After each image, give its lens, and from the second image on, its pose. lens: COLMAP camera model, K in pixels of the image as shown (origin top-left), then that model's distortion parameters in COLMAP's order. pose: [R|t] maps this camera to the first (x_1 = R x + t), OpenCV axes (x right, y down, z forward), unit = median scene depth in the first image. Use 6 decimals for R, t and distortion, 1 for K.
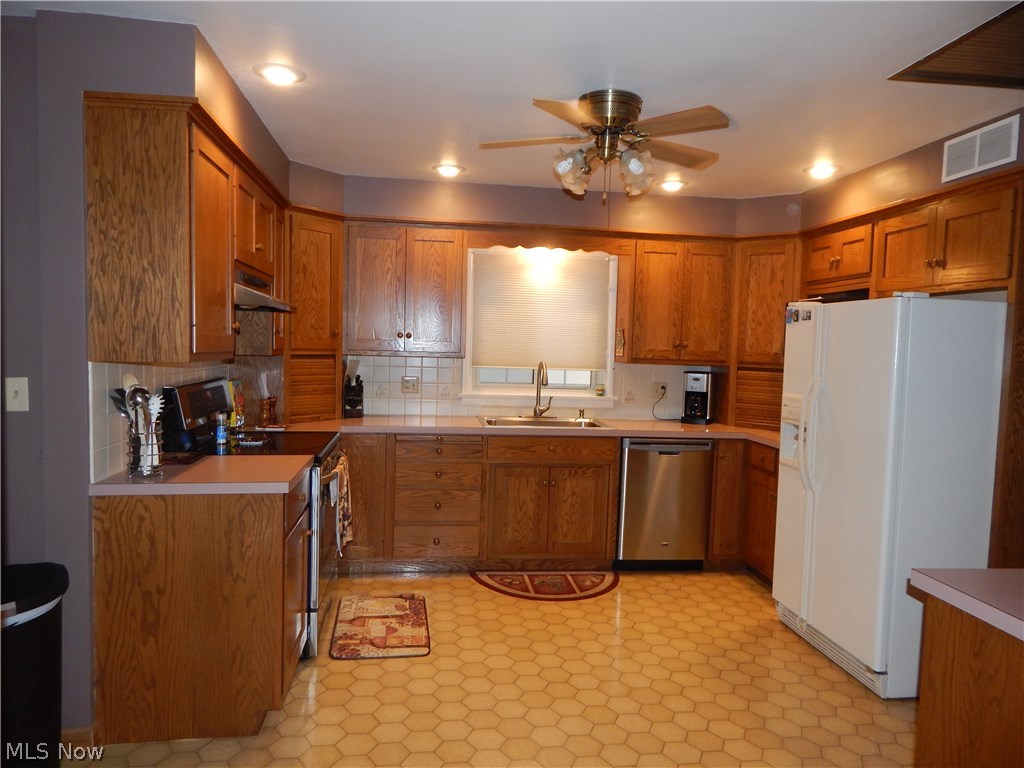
lens RADIAL K [[685.3, 0, 508.1], [0, 685.3, 380.0], [0, 0, 1]] dist [0.008718, -0.002779]
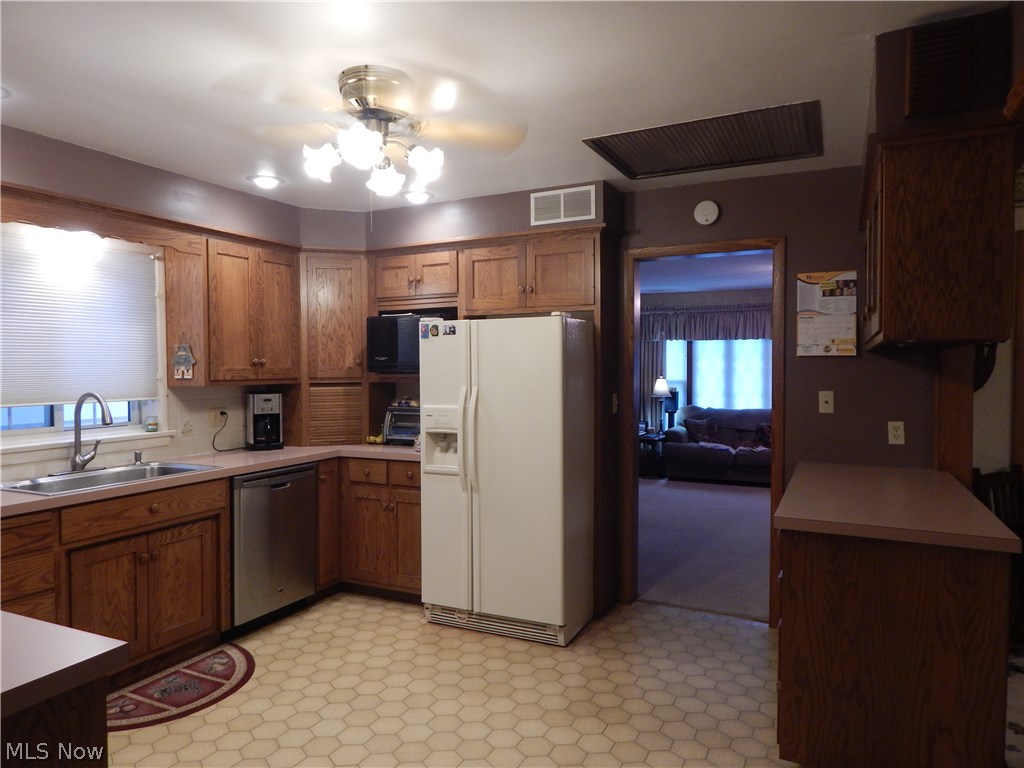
lens RADIAL K [[685.3, 0, 508.1], [0, 685.3, 380.0], [0, 0, 1]] dist [0.008718, -0.002779]
pose [[0.550143, -0.054541, 0.833287, -0.337552], [0.071859, 0.997255, 0.017831, -0.023334], [-0.831973, 0.050070, 0.552552, 0.268051]]
